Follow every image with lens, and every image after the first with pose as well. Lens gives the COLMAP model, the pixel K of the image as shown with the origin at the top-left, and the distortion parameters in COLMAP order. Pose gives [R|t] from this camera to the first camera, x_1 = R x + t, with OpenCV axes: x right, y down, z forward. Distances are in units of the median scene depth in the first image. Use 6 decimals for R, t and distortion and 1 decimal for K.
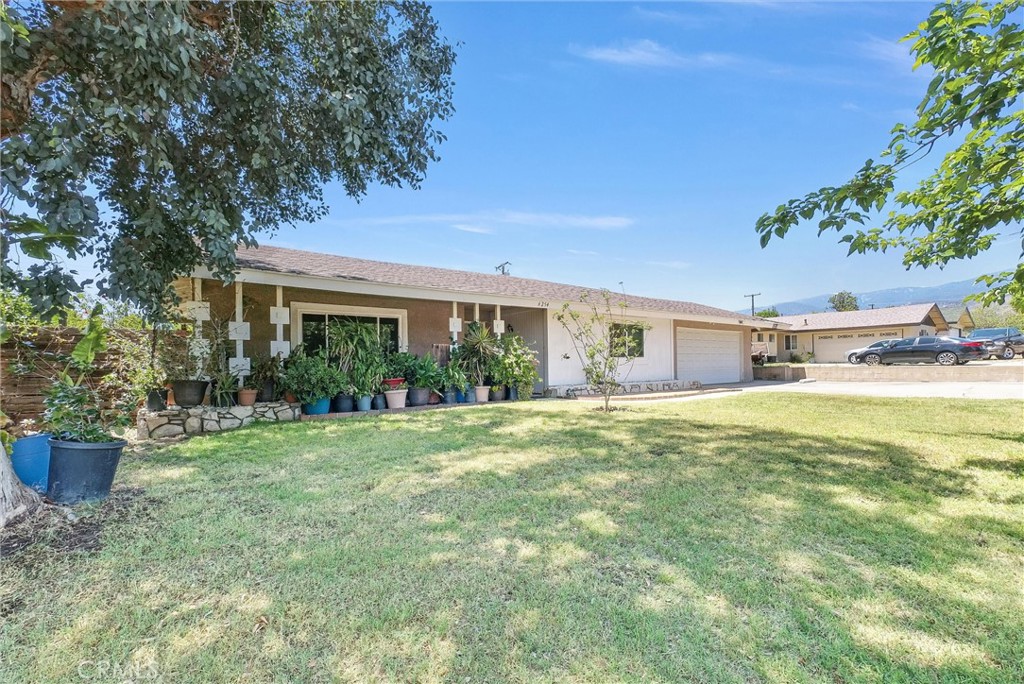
lens RADIAL K [[416.9, 0, 511.1], [0, 416.9, 347.1], [0, 0, 1]] dist [-0.001653, -0.000542]
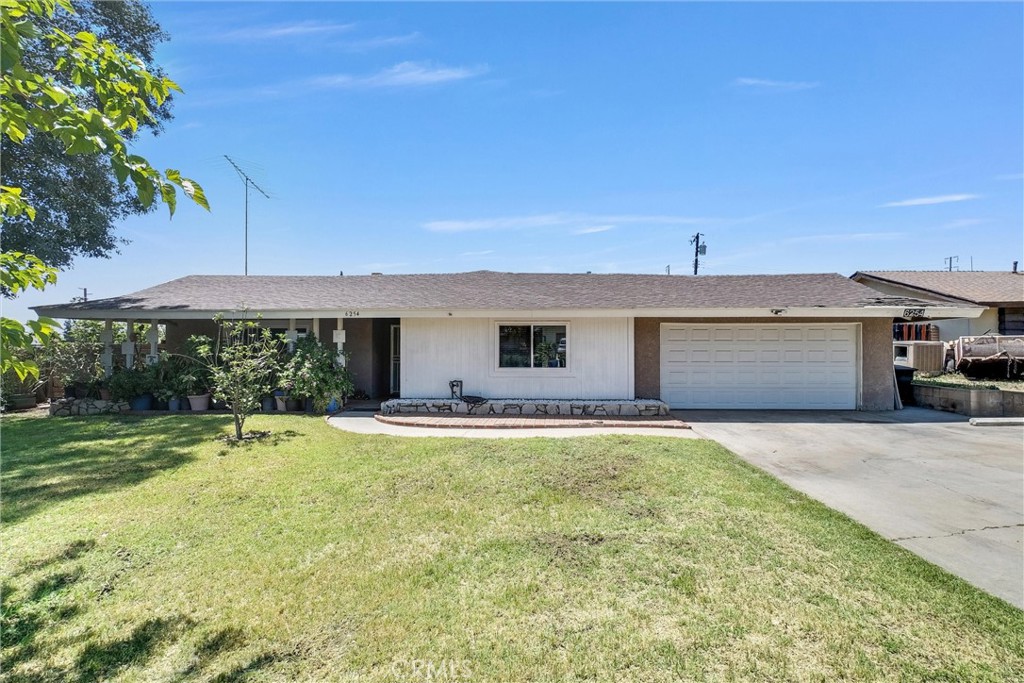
lens RADIAL K [[416.9, 0, 511.1], [0, 416.9, 346.6], [0, 0, 1]] dist [-0.001653, -0.000542]
pose [[0.774450, -0.023588, -0.632195, 0.781885], [0.018239, 0.999722, -0.014957, -0.005465], [0.632372, 0.000053, 0.774665, 0.383159]]
